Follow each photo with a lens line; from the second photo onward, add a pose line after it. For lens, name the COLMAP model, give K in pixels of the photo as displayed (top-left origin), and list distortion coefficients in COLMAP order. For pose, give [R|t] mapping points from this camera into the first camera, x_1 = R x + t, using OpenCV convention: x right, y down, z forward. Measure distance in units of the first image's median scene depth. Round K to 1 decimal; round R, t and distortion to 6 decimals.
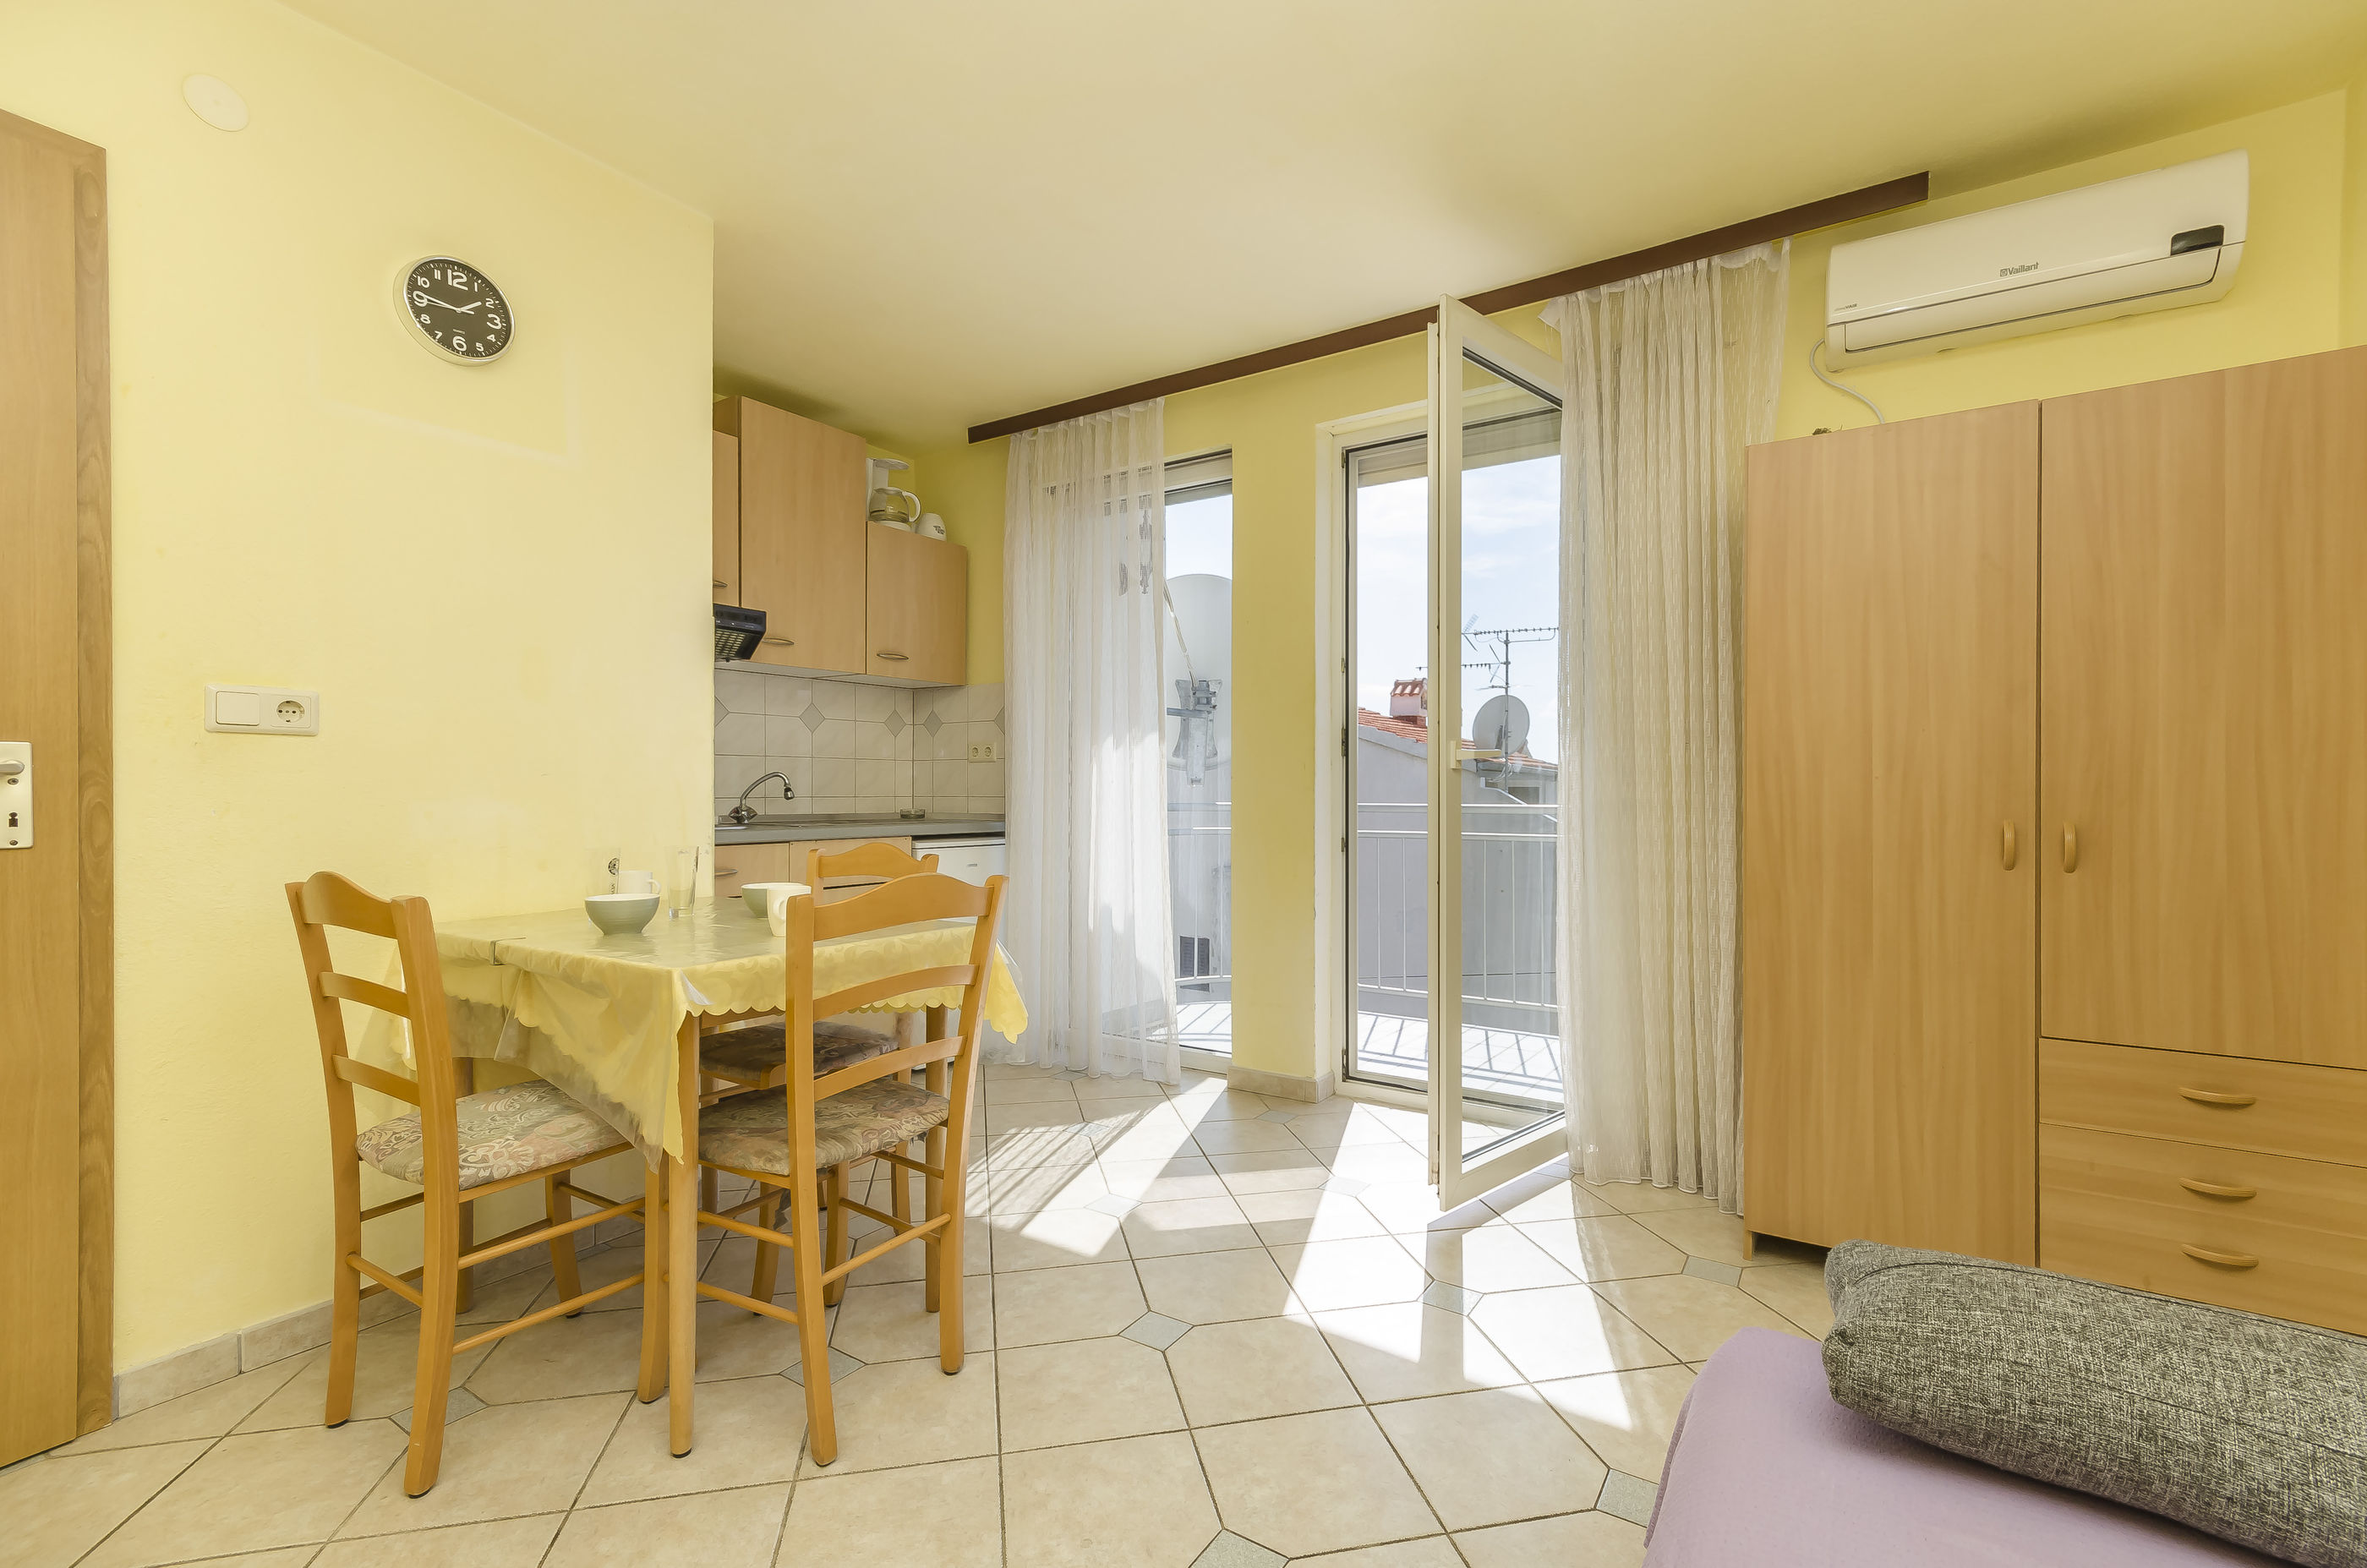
lens RADIAL K [[1049.2, 0, 1180.1], [0, 1049.2, 806.5], [0, 0, 1]] dist [0.002902, 0.000342]
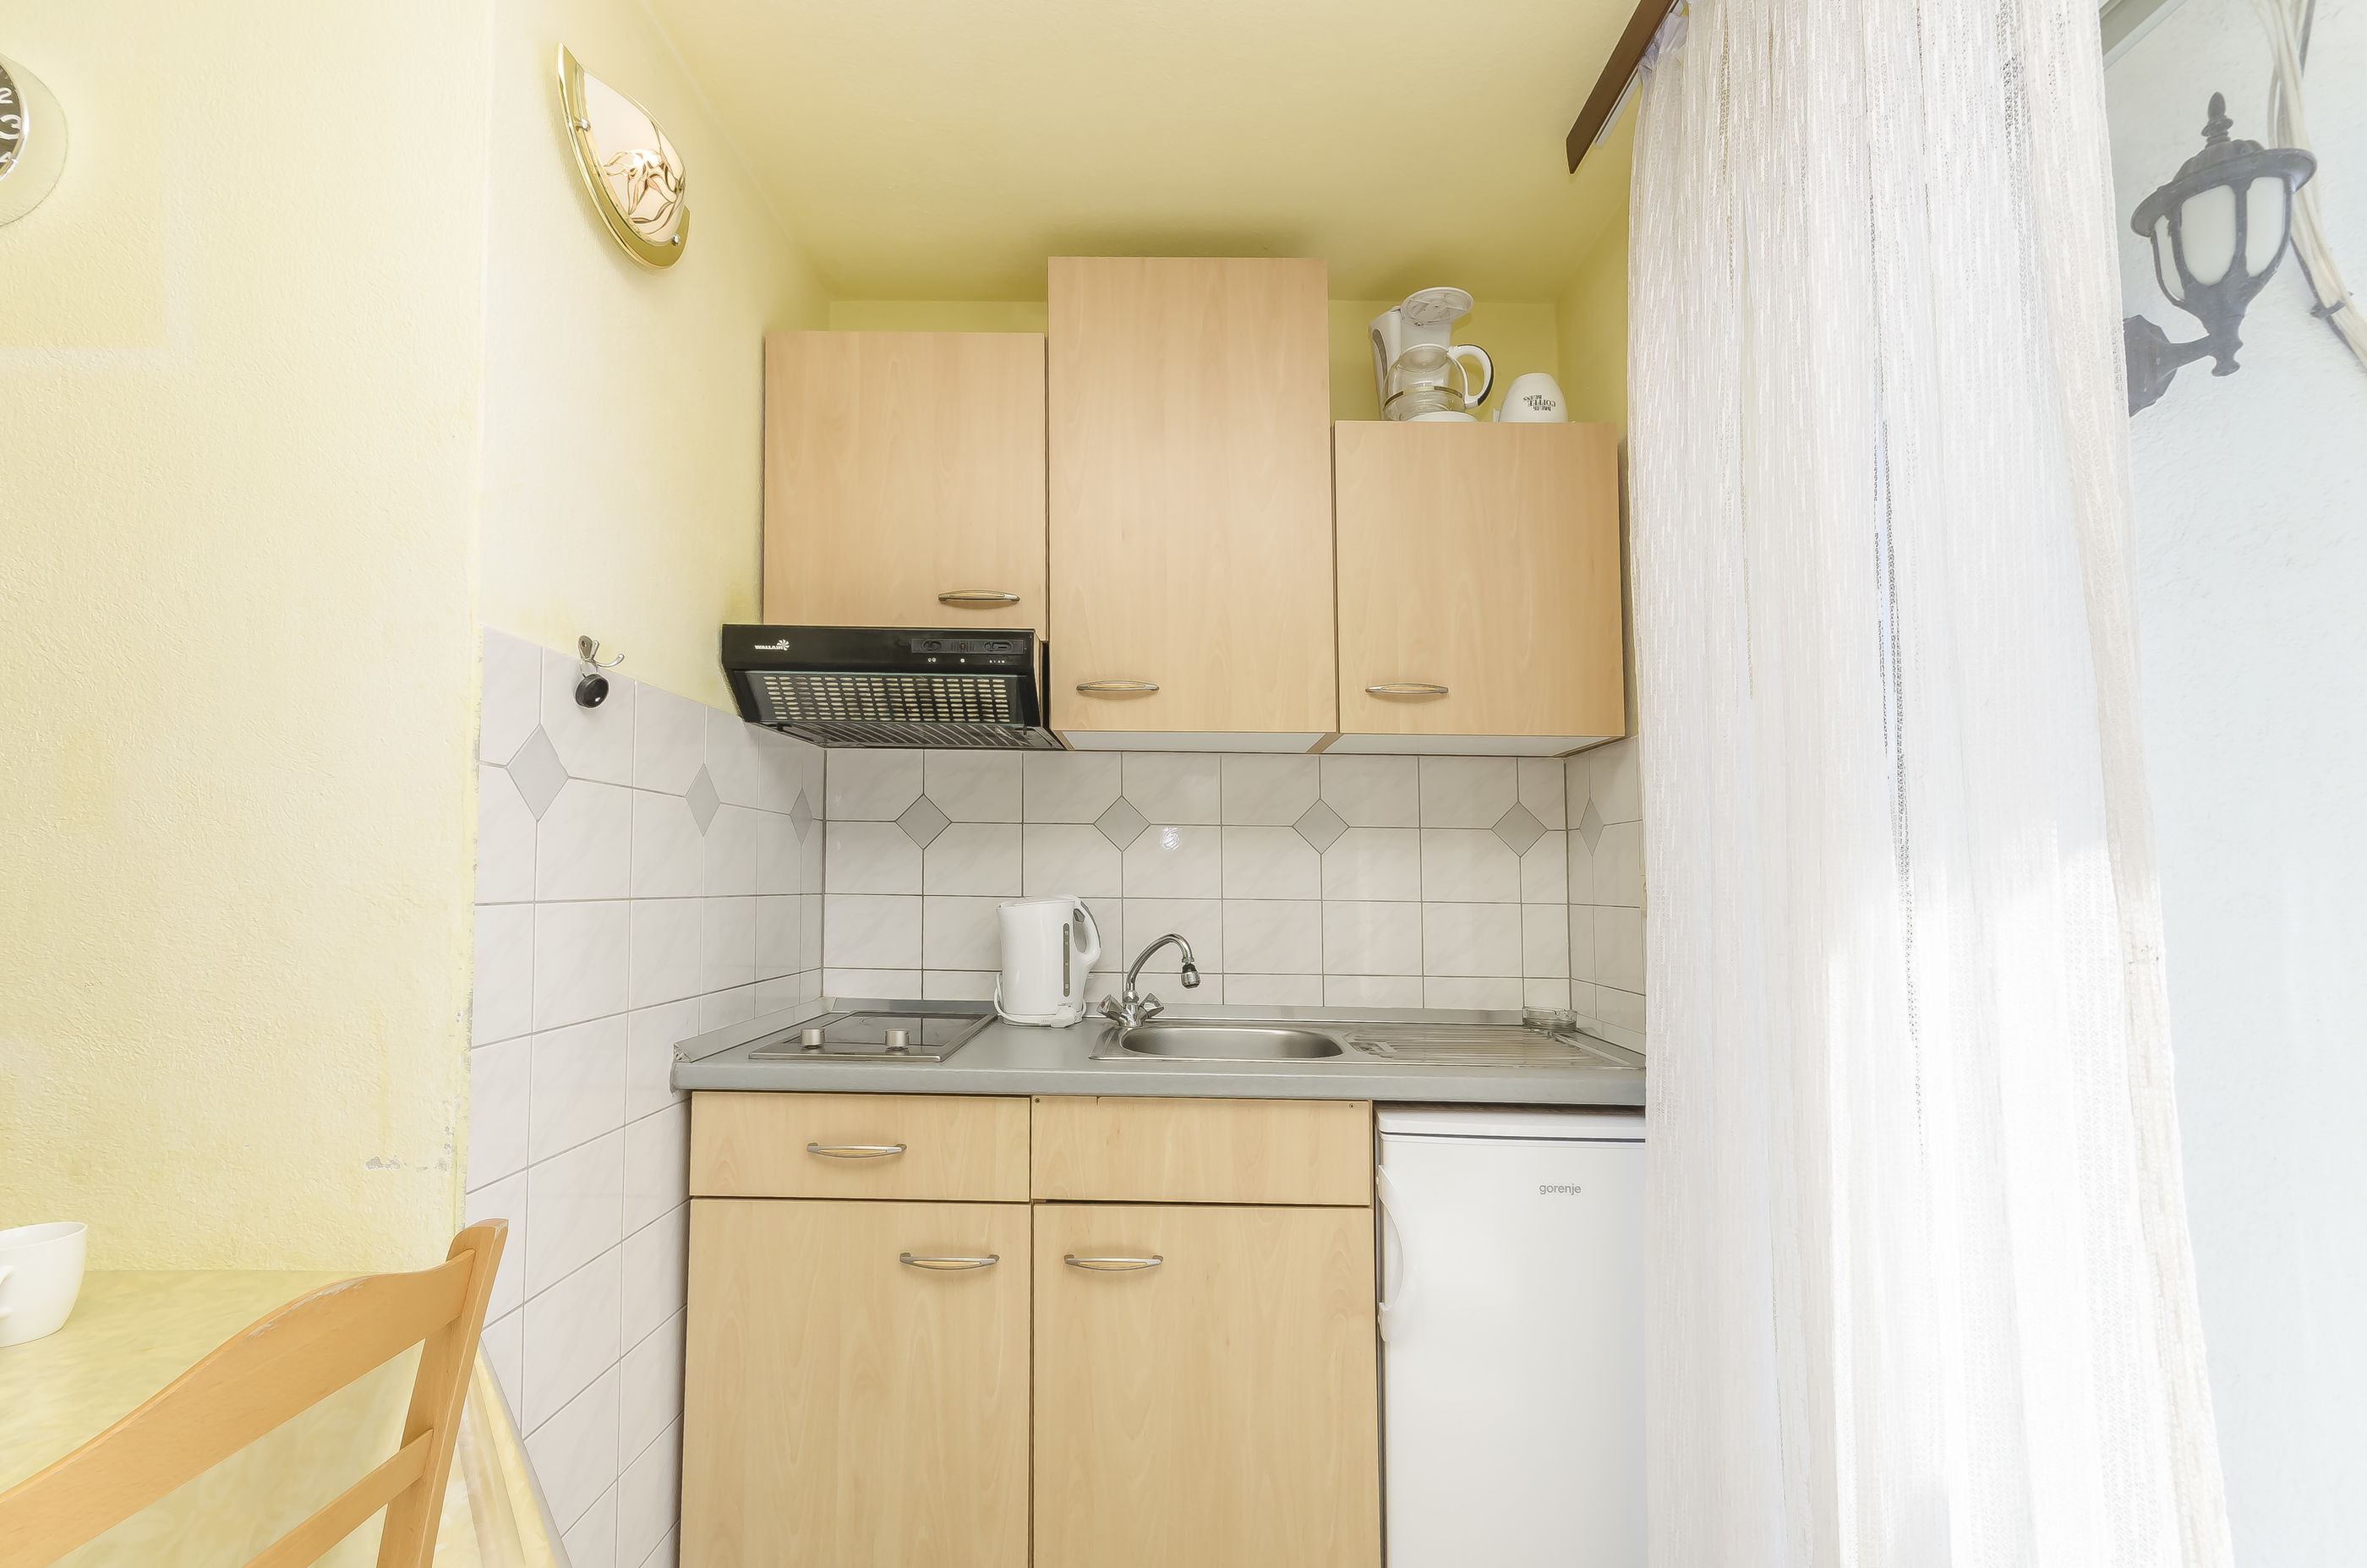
lens RADIAL K [[1049.2, 0, 1180.1], [0, 1049.2, 806.5], [0, 0, 1]] dist [0.002902, 0.000342]
pose [[0.551183, -0.045432, -0.833147, 0.059696], [-0.027803, 0.996962, -0.072759, -0.056146], [0.833921, 0.063267, 0.548245, 0.681545]]
